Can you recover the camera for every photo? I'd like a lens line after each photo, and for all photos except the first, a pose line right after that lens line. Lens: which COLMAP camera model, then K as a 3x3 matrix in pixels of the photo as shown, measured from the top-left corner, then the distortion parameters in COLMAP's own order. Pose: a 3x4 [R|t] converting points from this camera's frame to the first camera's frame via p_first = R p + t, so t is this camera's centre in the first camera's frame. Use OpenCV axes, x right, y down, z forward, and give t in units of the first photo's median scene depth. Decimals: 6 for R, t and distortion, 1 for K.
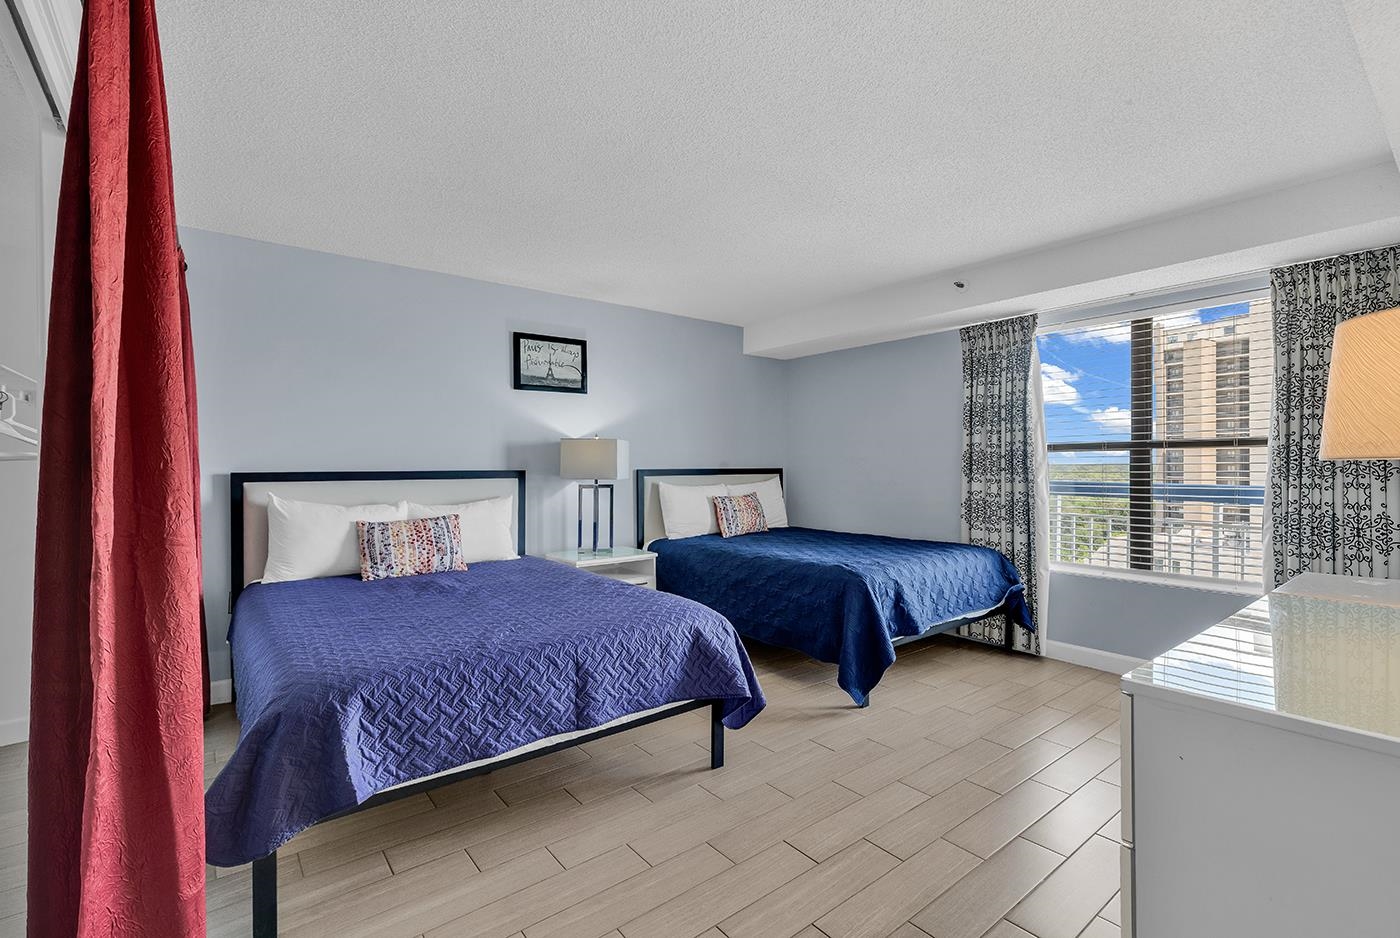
lens RADIAL K [[636.4, 0, 708.2], [0, 636.4, 426.5], [0, 0, 1]] dist [0.004218, -0.000194]
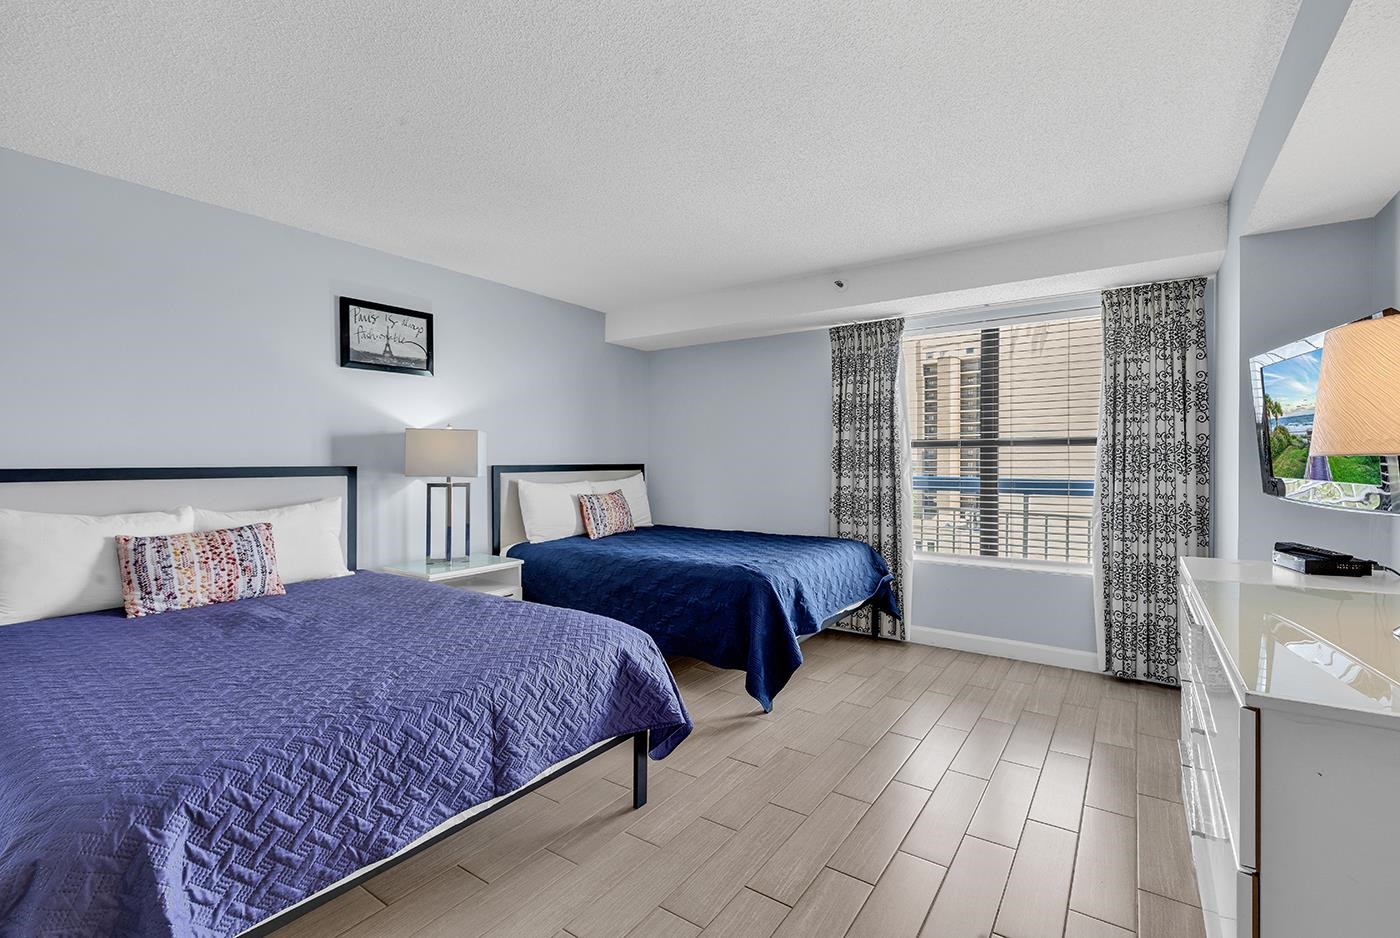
lens RADIAL K [[627.6, 0, 707.6], [0, 627.6, 434.5], [0, 0, 1]] dist [-0.001474, 0.000085]
pose [[0.955856, 0.014697, 0.293466, -0.115212], [-0.020042, 0.999683, 0.015214, 0.008275], [-0.293150, -0.020424, 0.955848, 0.118650]]
